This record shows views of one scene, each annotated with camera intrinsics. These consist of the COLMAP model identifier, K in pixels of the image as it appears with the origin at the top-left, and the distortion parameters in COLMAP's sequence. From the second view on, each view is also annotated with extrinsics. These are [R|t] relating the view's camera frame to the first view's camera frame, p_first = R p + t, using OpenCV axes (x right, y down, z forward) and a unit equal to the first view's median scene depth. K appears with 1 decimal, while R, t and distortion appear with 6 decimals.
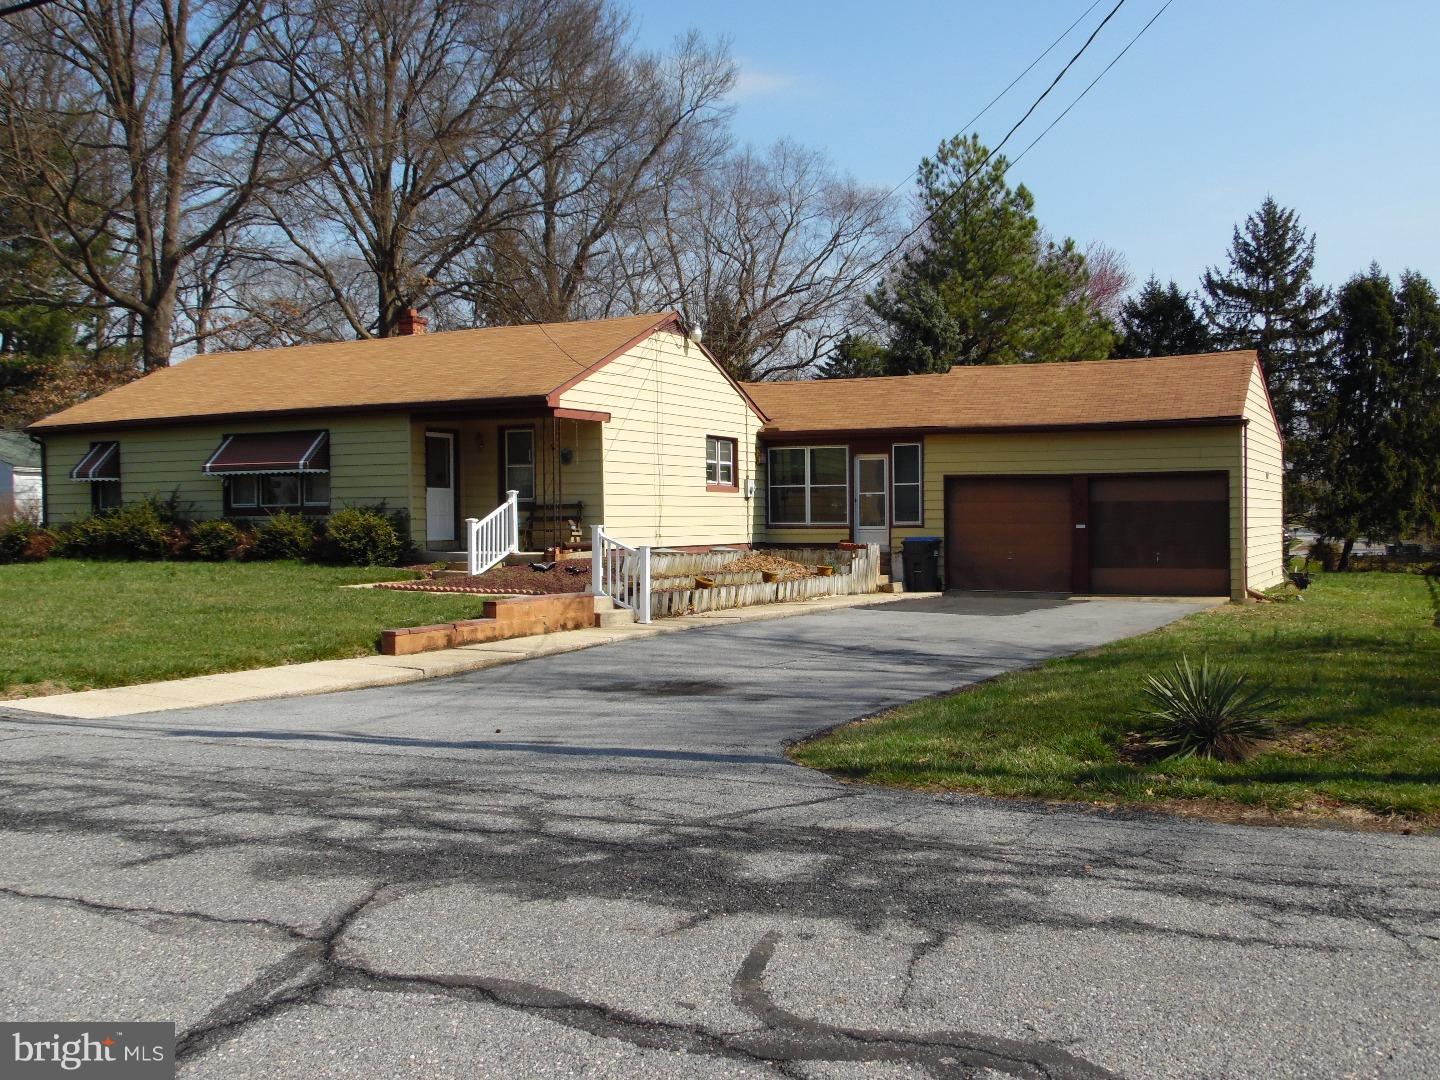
lens RADIAL K [[1376.1, 0, 733.1], [0, 1376.1, 528.6], [0, 0, 1]] dist [-0.020574, 0.000000]
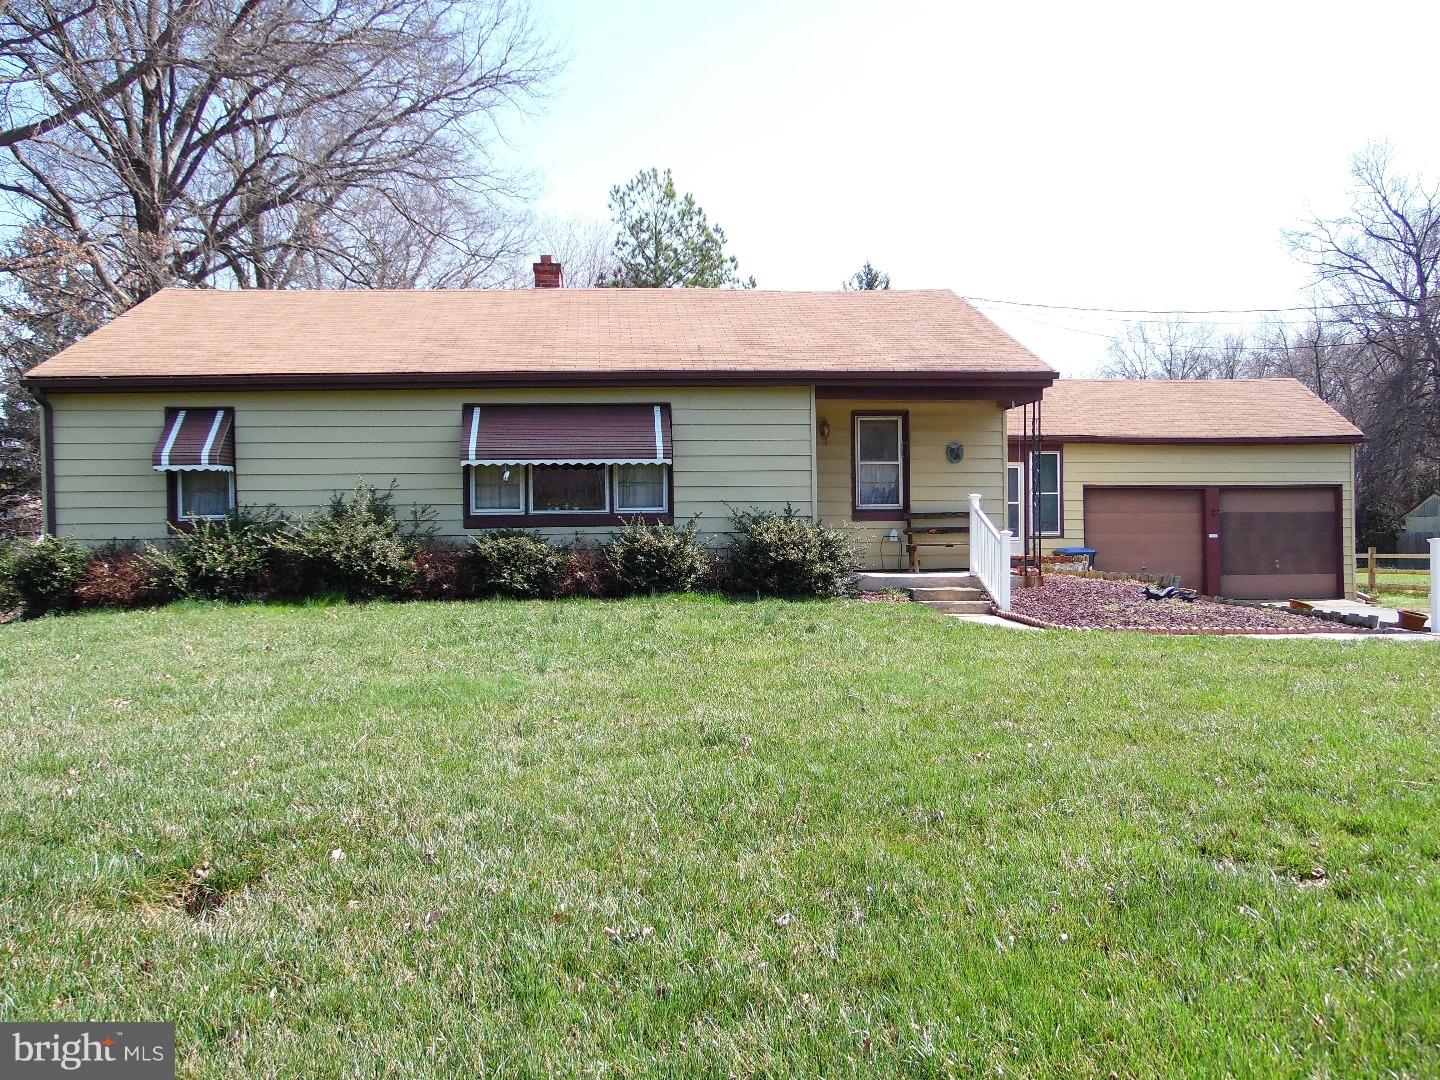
lens RADIAL K [[1153.6, 0, 720.4], [0, 1153.6, 545.5], [0, 0, 1]] dist [-0.004326, 0.011604]
pose [[0.860655, -0.010414, 0.509083, -0.495358], [0.006901, 0.999938, 0.008789, -0.004283], [-0.509142, -0.004051, 0.860673, 0.418164]]
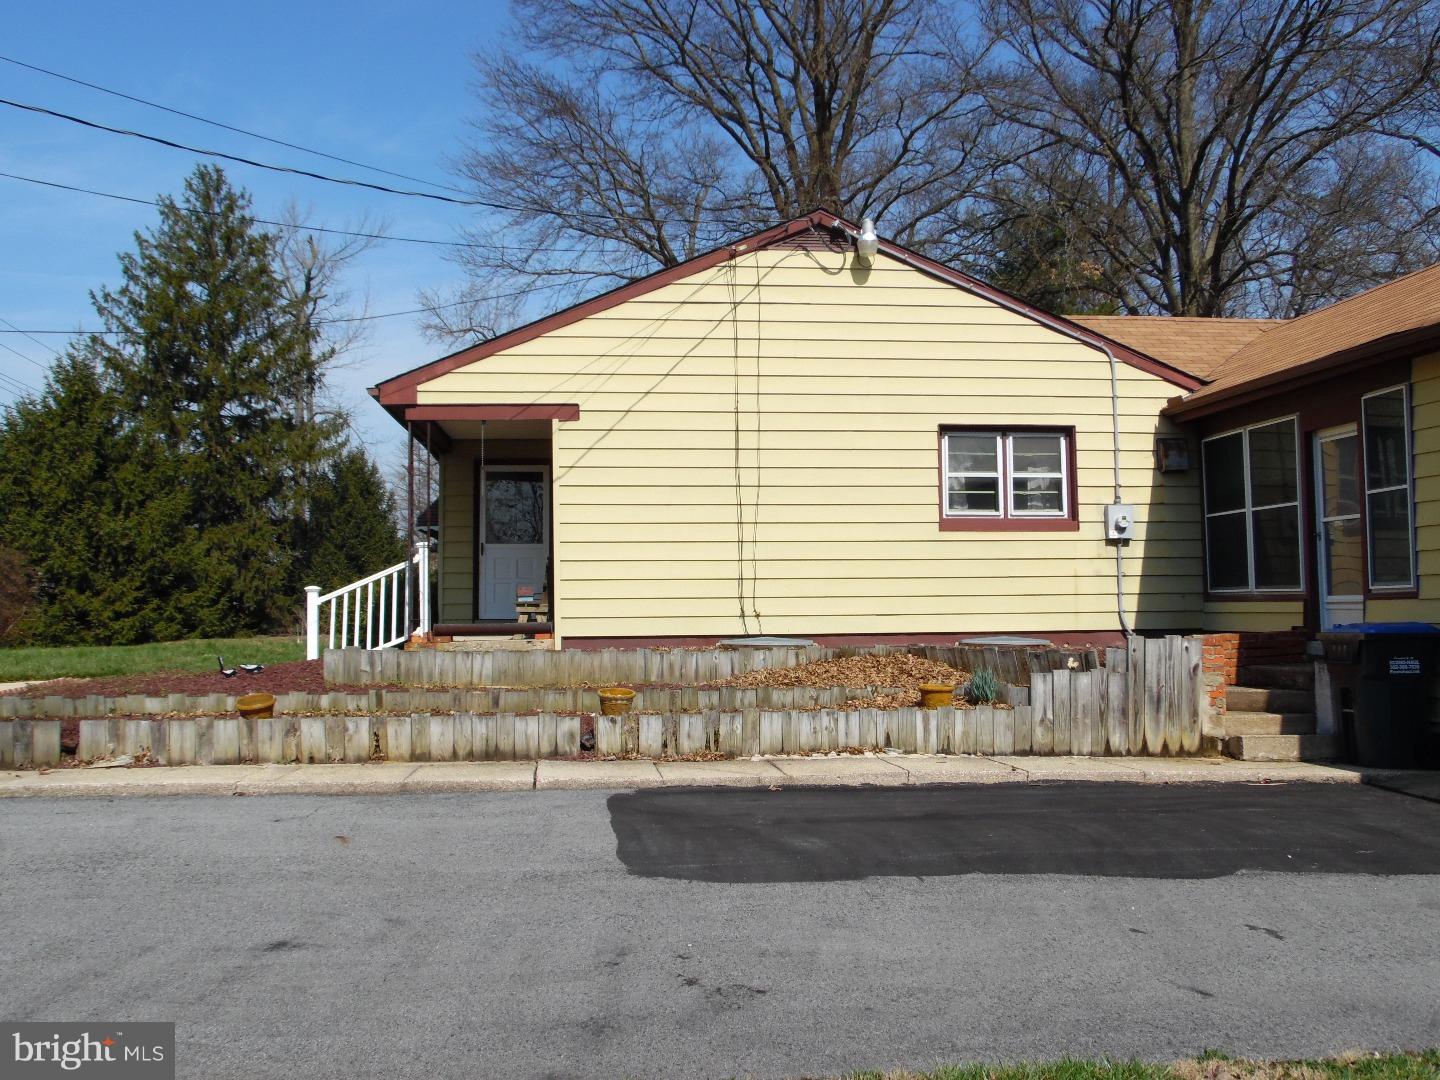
lens RADIAL K [[1278.0, 0, 717.2], [0, 1278.0, 536.0], [0, 0, 1]] dist [-0.034455, 0.012977]
pose [[0.523590, -0.045456, -0.850757, 0.341444], [-0.001371, 0.998529, -0.054195, 0.001416], [0.851969, 0.029543, 0.522758, 0.649554]]
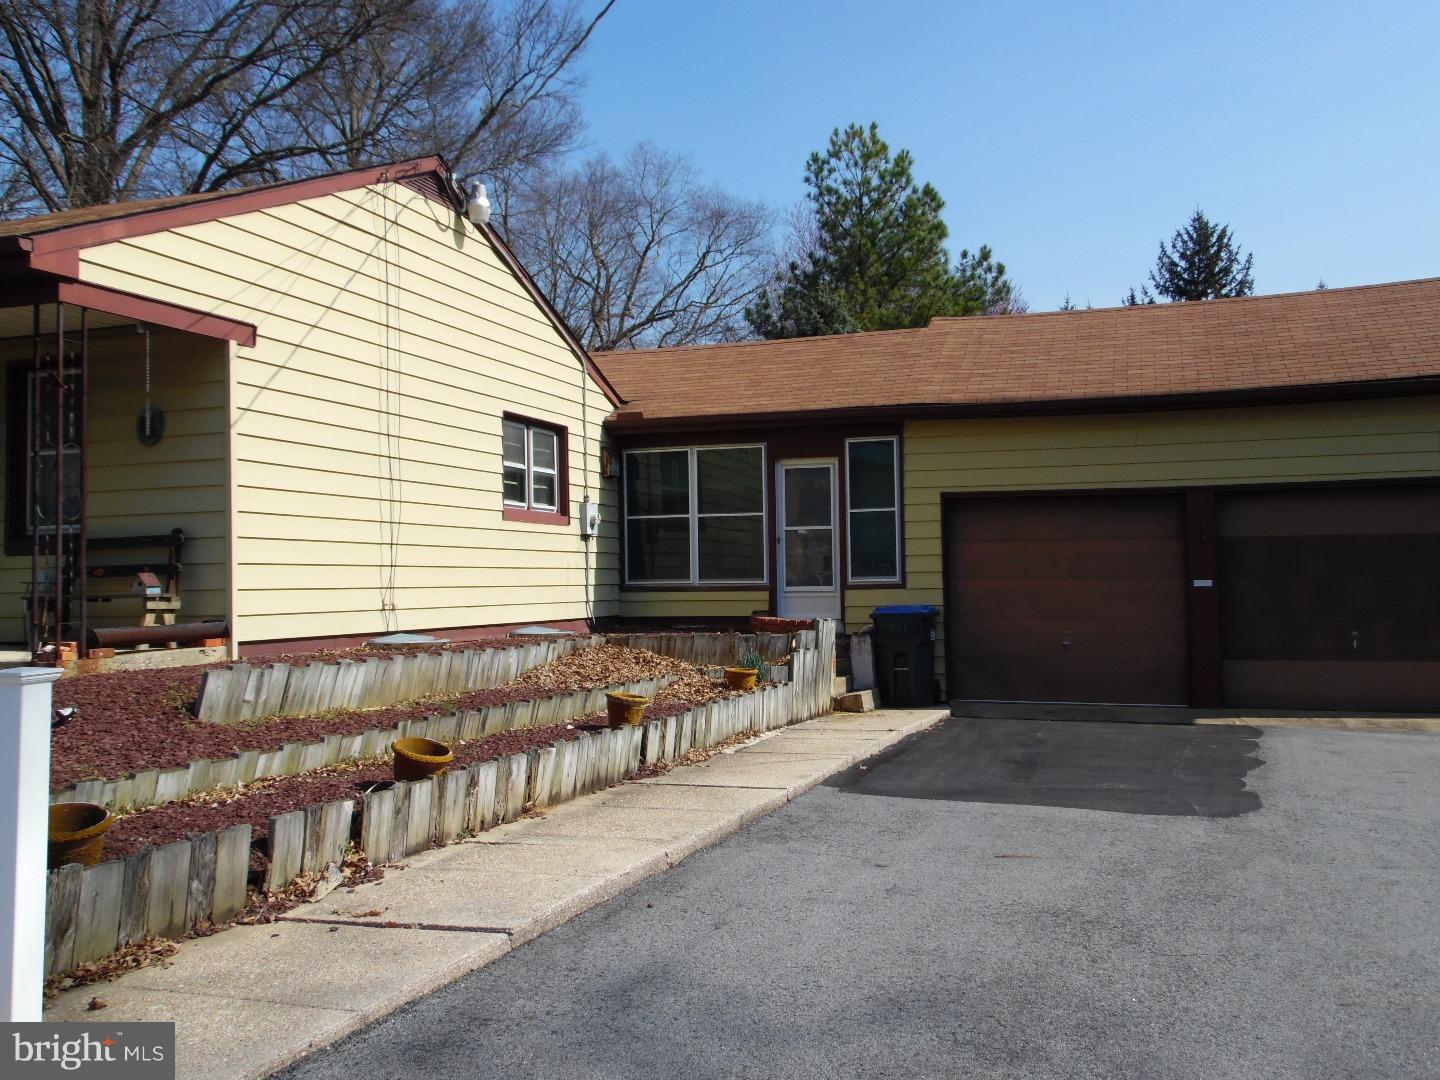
lens RADIAL K [[1278.0, 0, 742.5], [0, 1278.0, 532.7], [0, 0, 1]] dist [-0.034455, 0.012977]
pose [[0.993351, -0.001788, 0.115107, 0.014279], [0.007360, 0.998820, -0.047995, 0.001144], [-0.114886, 0.048523, 0.992193, 0.499300]]
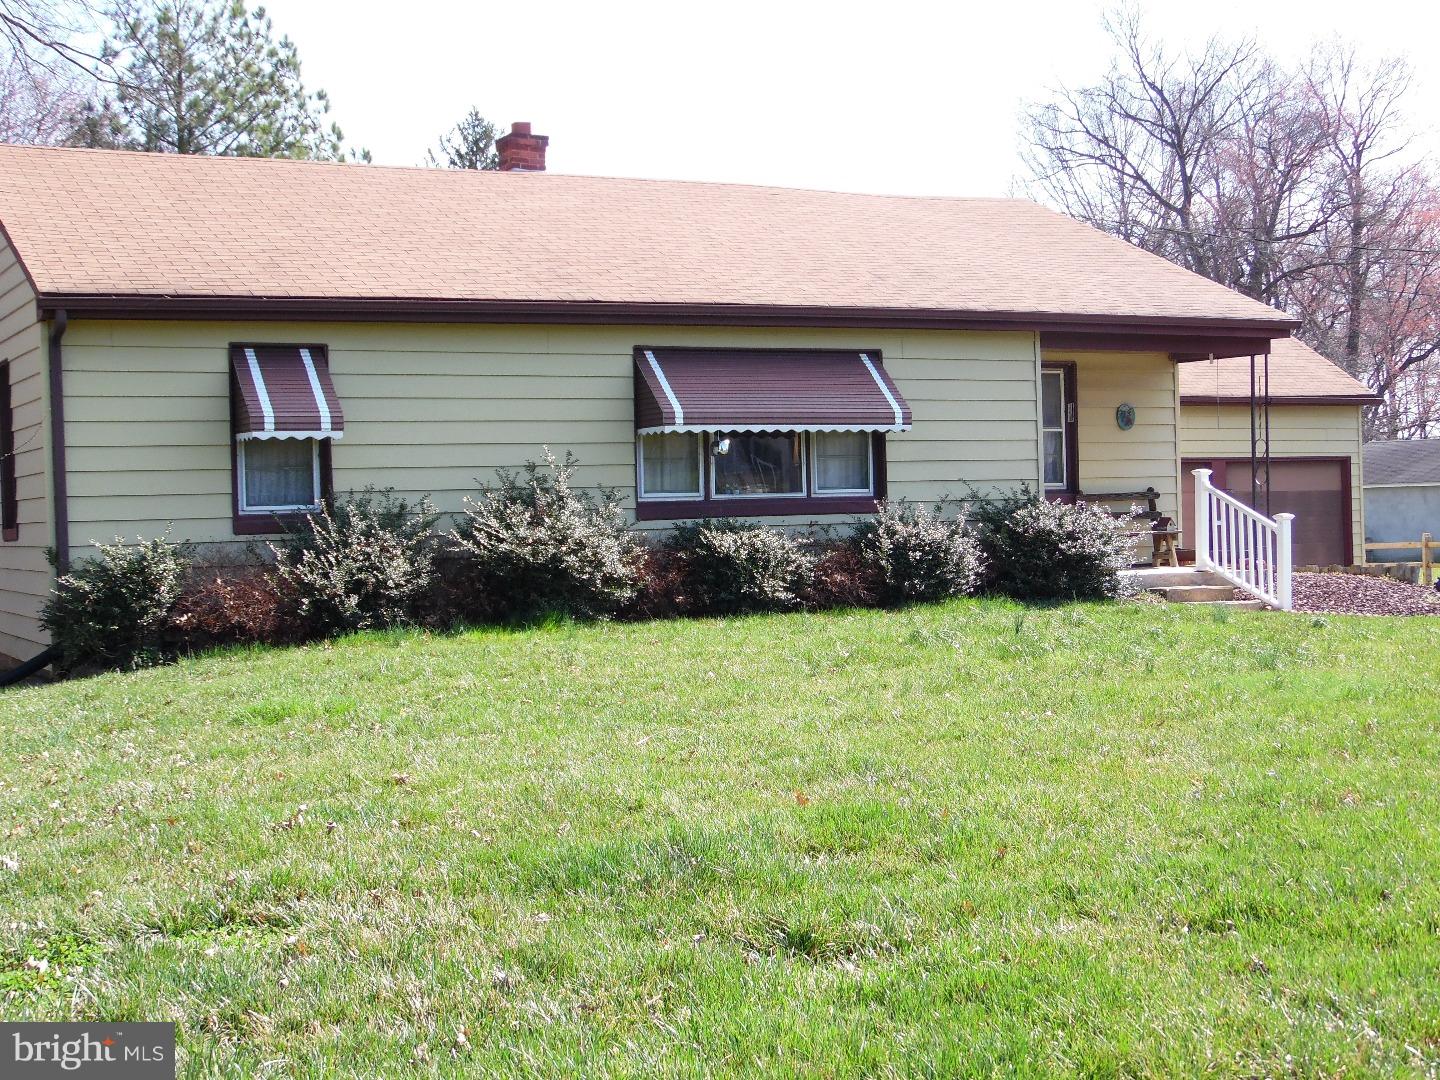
lens RADIAL K [[1928.6, 0, 728.6], [0, 1928.6, 540.4], [0, 0, 1]] dist [0.013267, 0.000000]
pose [[0.604536, -0.019052, 0.796350, -0.794515], [0.025786, 0.999658, 0.004341, -0.003726], [-0.796160, 0.017910, 0.604821, 0.521836]]
